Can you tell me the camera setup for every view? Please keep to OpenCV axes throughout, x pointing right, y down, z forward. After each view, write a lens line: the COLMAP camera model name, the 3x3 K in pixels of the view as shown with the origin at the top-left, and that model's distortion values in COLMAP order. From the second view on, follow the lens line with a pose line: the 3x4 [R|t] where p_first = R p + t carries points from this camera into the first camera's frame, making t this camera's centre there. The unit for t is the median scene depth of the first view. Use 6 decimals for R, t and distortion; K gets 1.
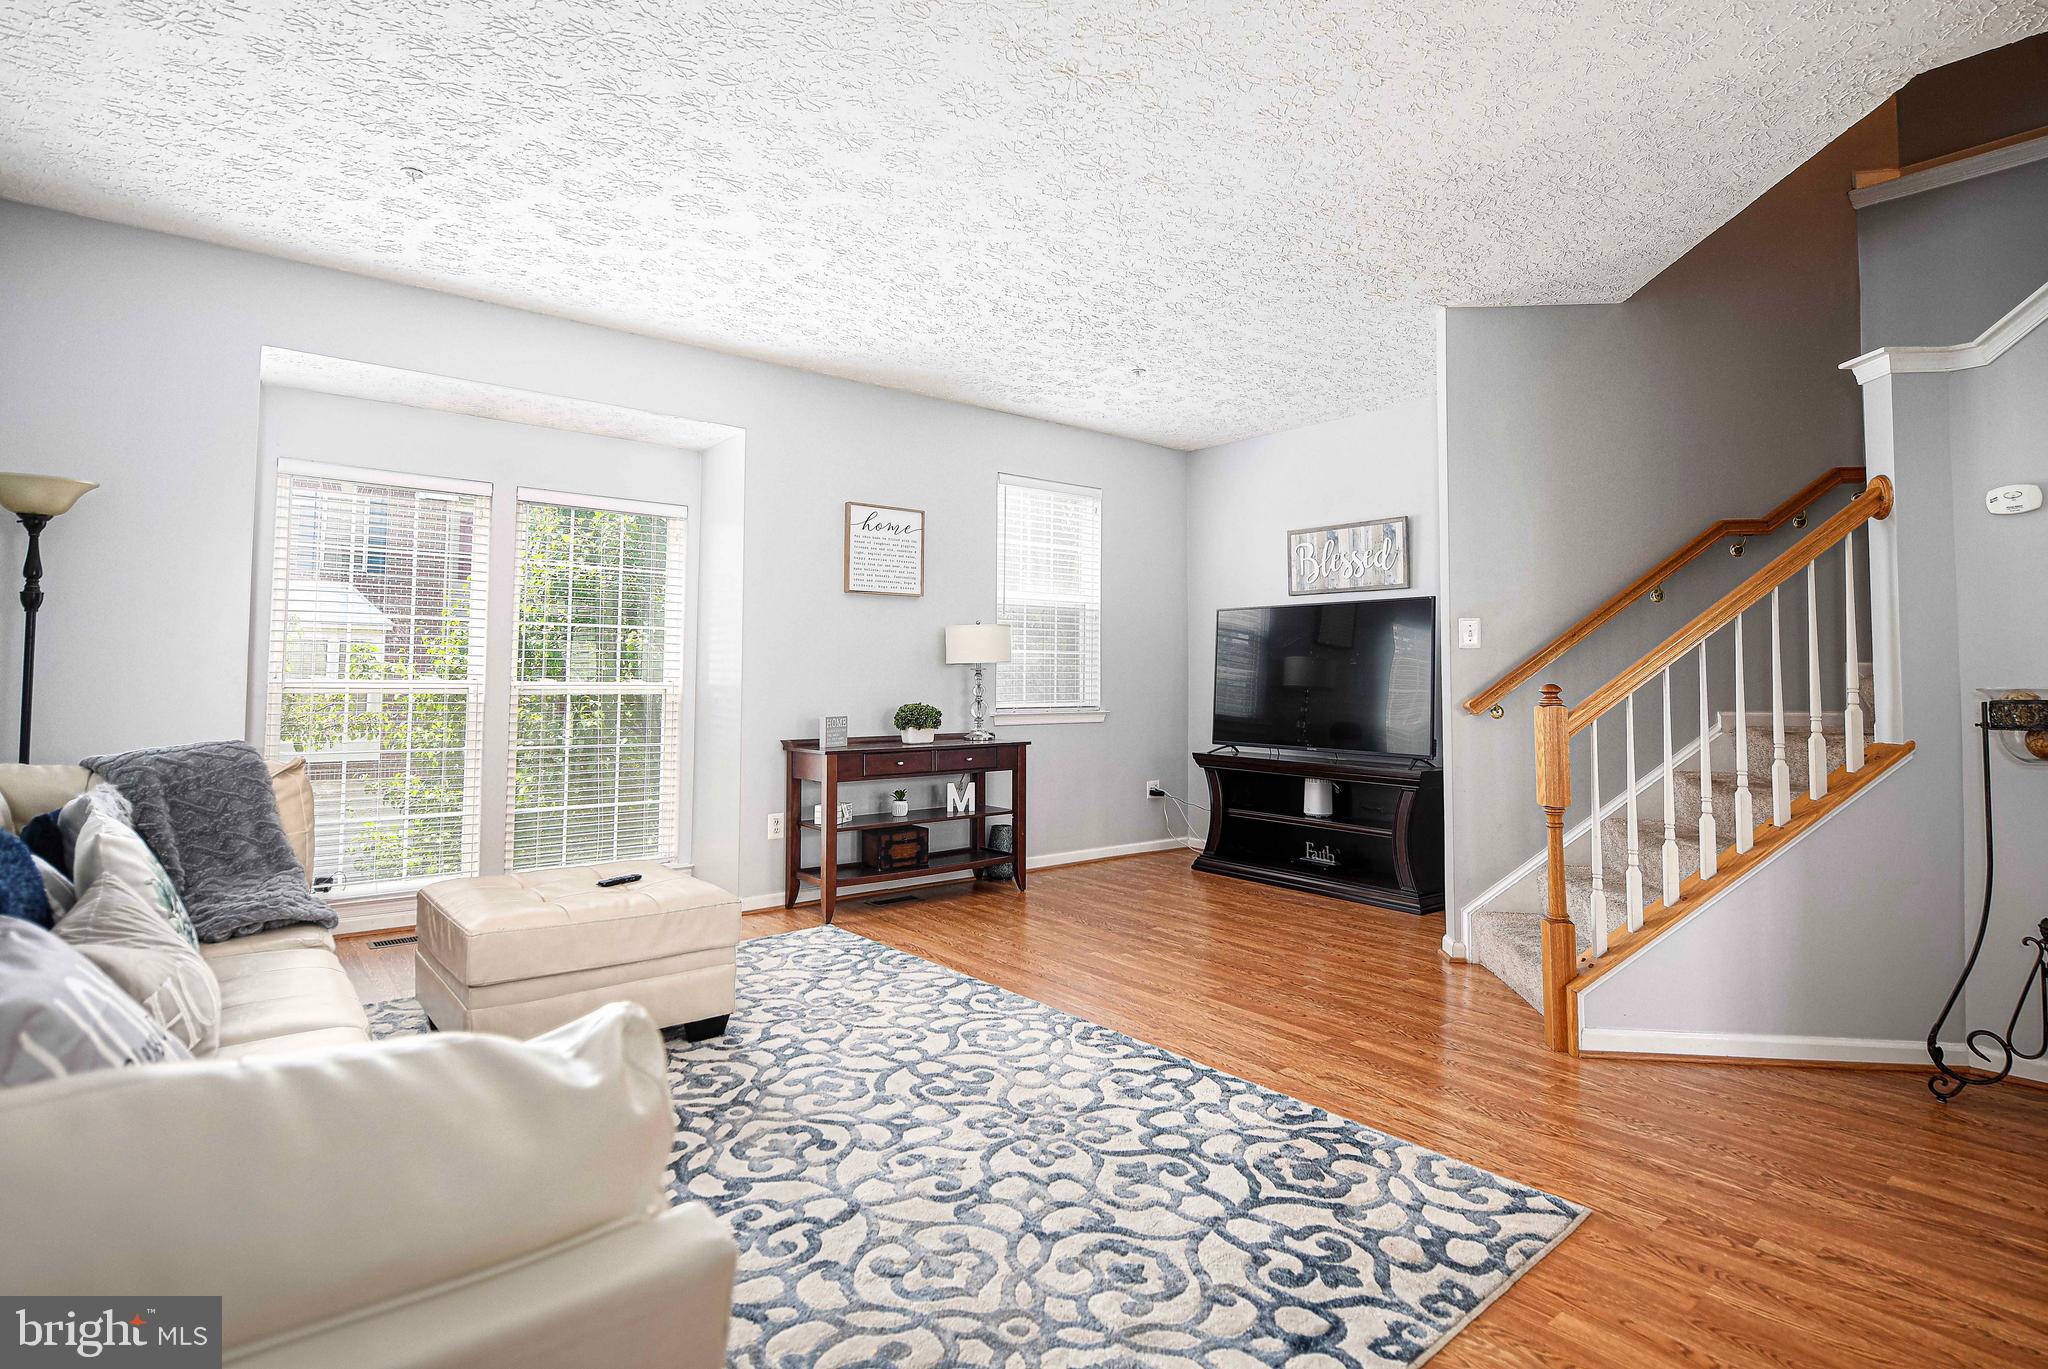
lens RADIAL K [[984.5, 0, 1039.5], [0, 984.5, 684.9], [0, 0, 1]] dist [-0.000978, -0.000168]
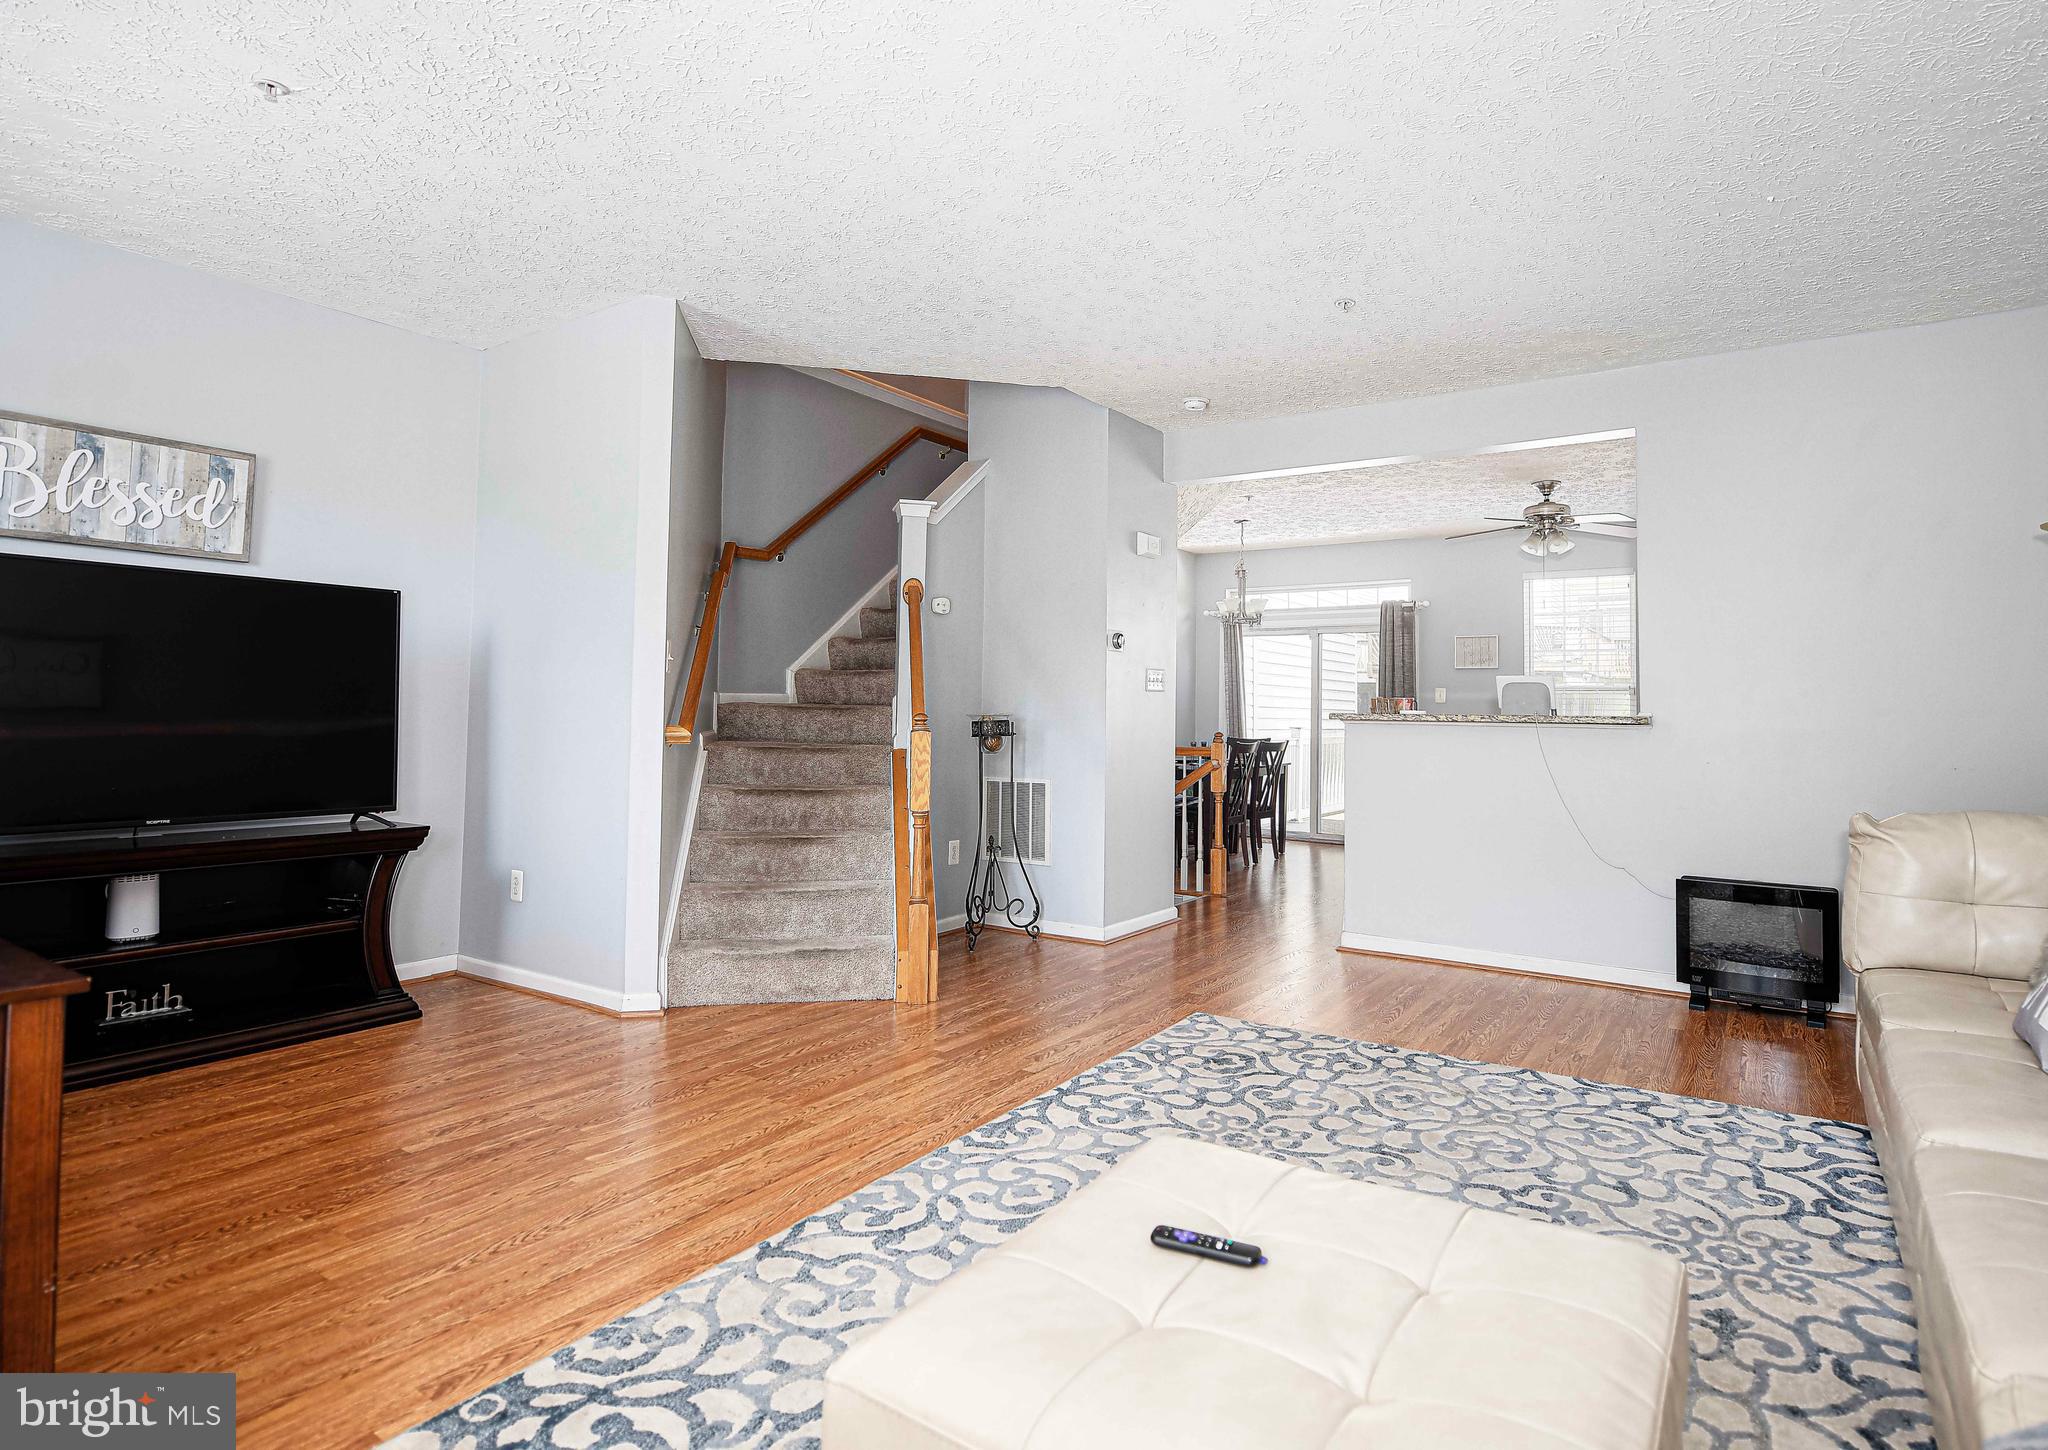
lens RADIAL K [[1097.2, 0, 1033.5], [0, 1097.2, 708.9], [0, 0, 1]] dist [-0.005718, -0.000205]
pose [[-0.267441, -0.008430, 0.963537, -0.940494], [-0.008999, 0.999940, 0.006251, -0.017923], [-0.963532, -0.007000, -0.267501, 1.350640]]
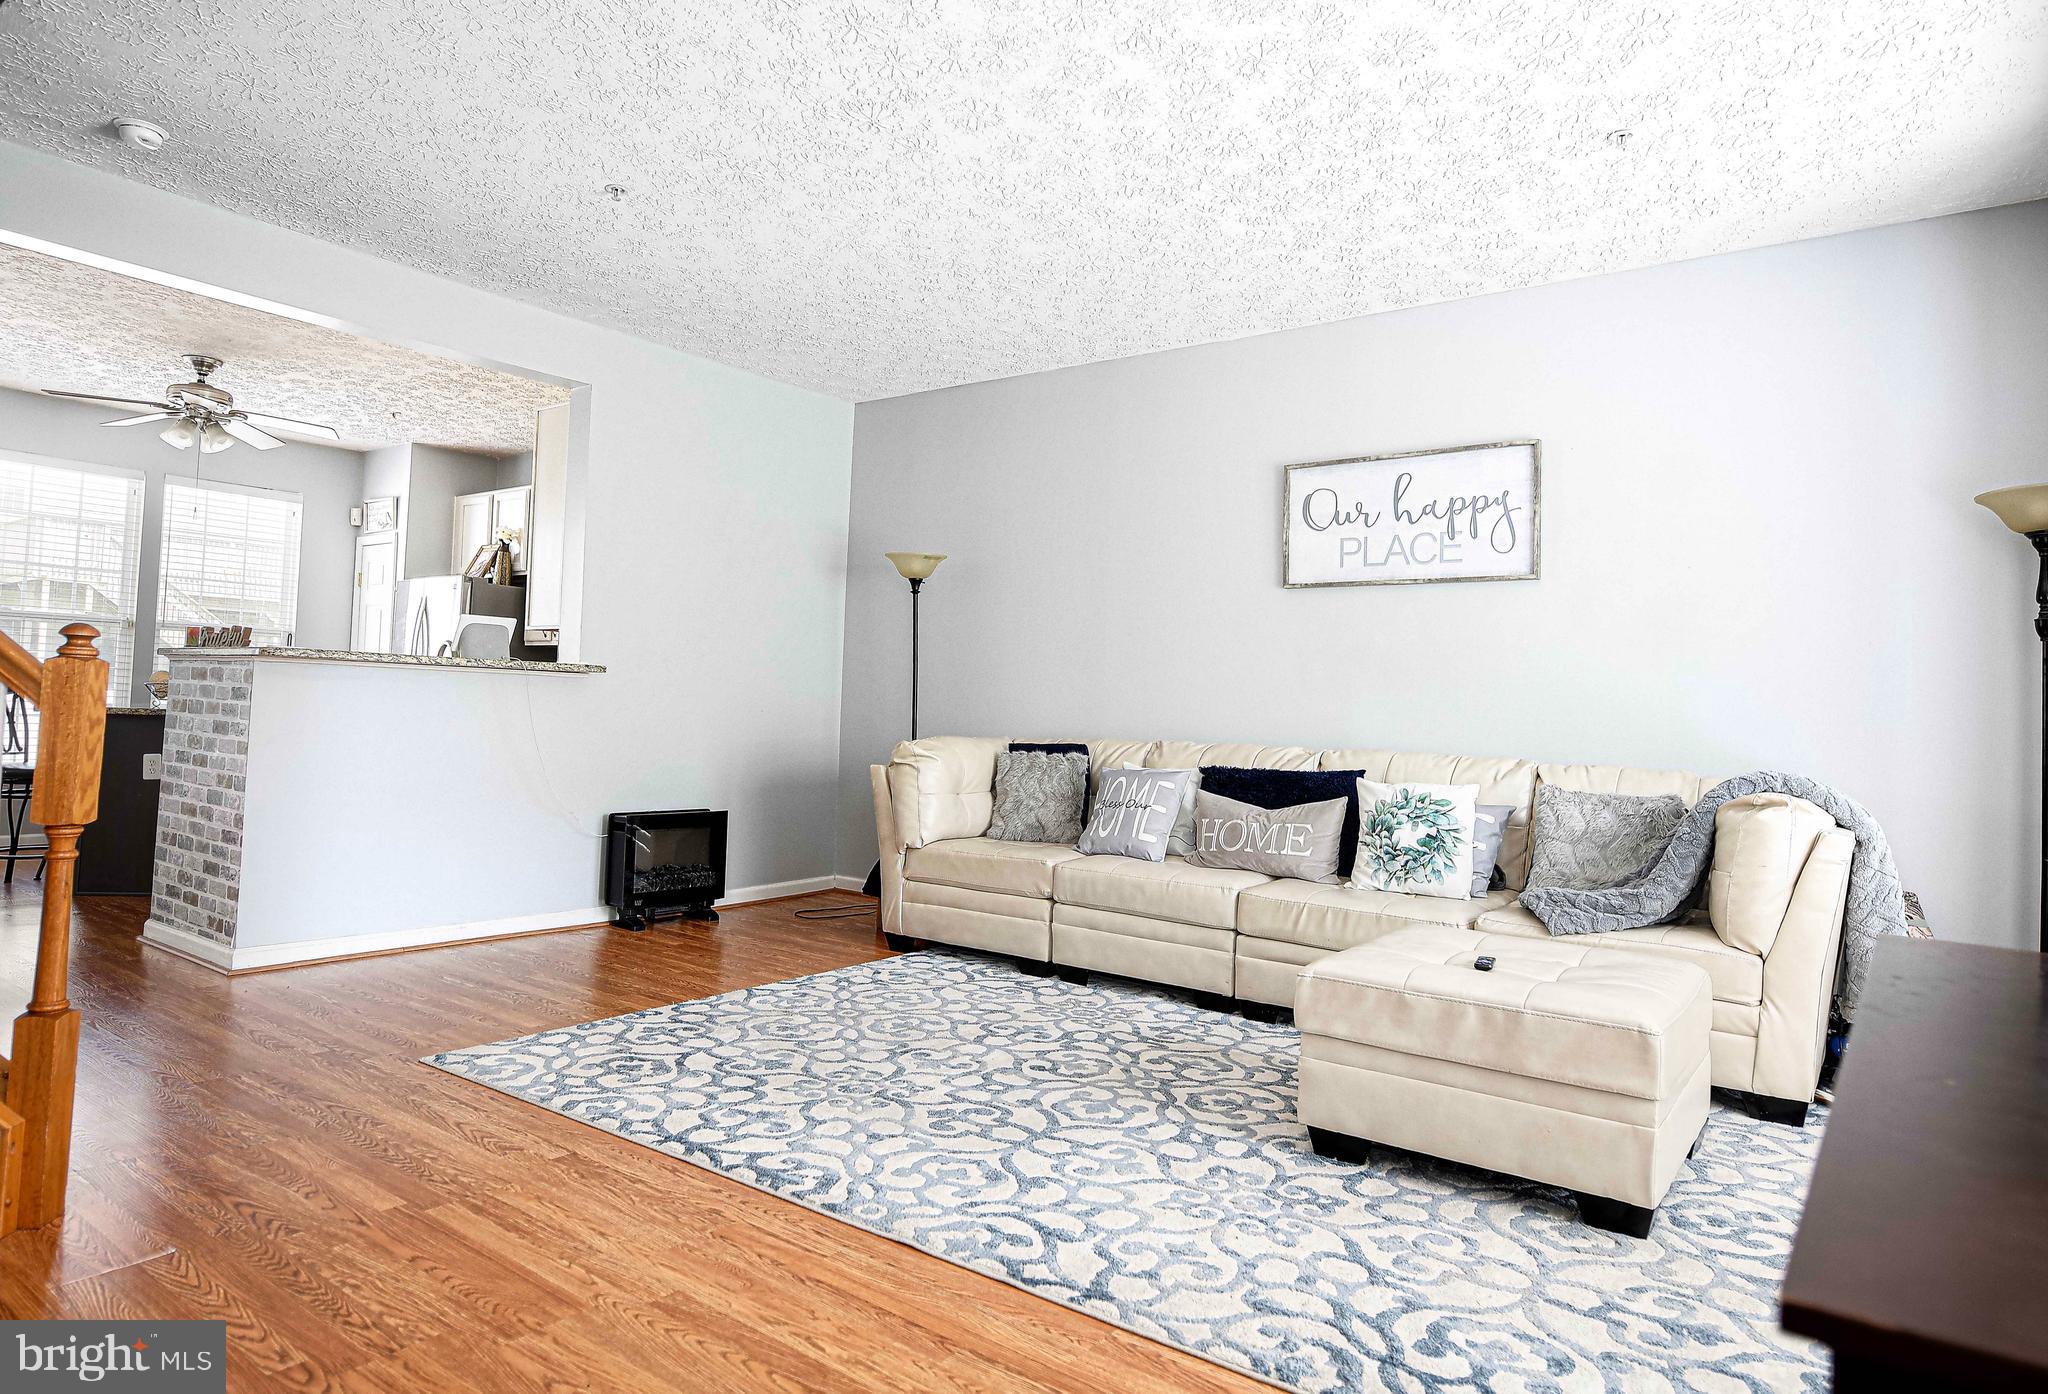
lens RADIAL K [[1258.2, 0, 1042.3], [0, 1258.2, 683.3], [0, 0, 1]] dist [-0.000601, -0.000671]
pose [[-0.968960, -0.047010, -0.242706, 0.142178], [-0.043990, 0.998872, -0.017850, 0.026517], [0.243272, -0.006619, -0.969936, 2.082010]]
